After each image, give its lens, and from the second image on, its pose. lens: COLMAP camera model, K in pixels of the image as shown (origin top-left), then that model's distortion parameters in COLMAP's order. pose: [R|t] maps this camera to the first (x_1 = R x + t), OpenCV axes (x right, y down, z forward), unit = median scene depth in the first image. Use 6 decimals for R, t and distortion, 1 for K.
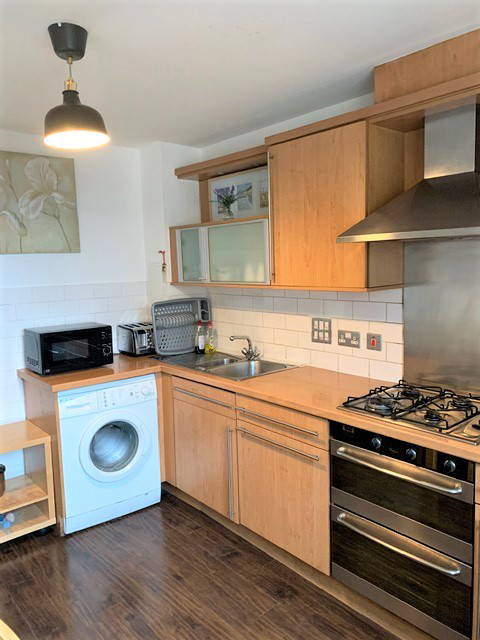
lens RADIAL K [[486.4, 0, 240.3], [0, 486.4, 315.1], [0, 0, 1]] dist [0.016843, 0.001821]
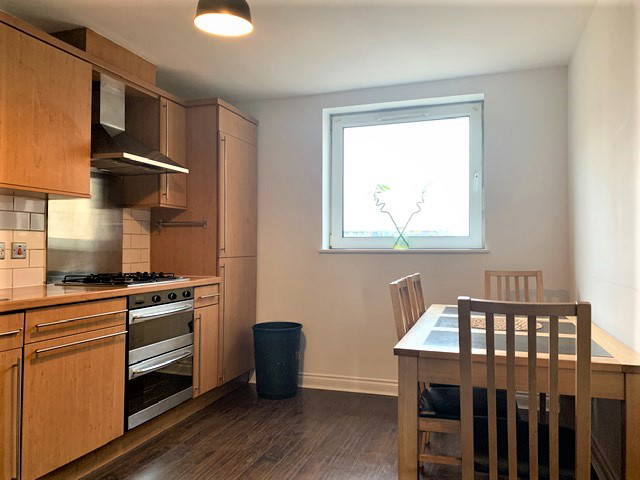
lens RADIAL K [[486.4, 0, 319.9], [0, 486.4, 242.2], [0, 0, 1]] dist [0.016843, 0.001821]
pose [[-0.509632, 0.038369, 0.859536, -1.039964], [0.115450, 0.993020, 0.024124, 0.095248], [-0.852611, 0.111527, -0.510505, 1.092190]]
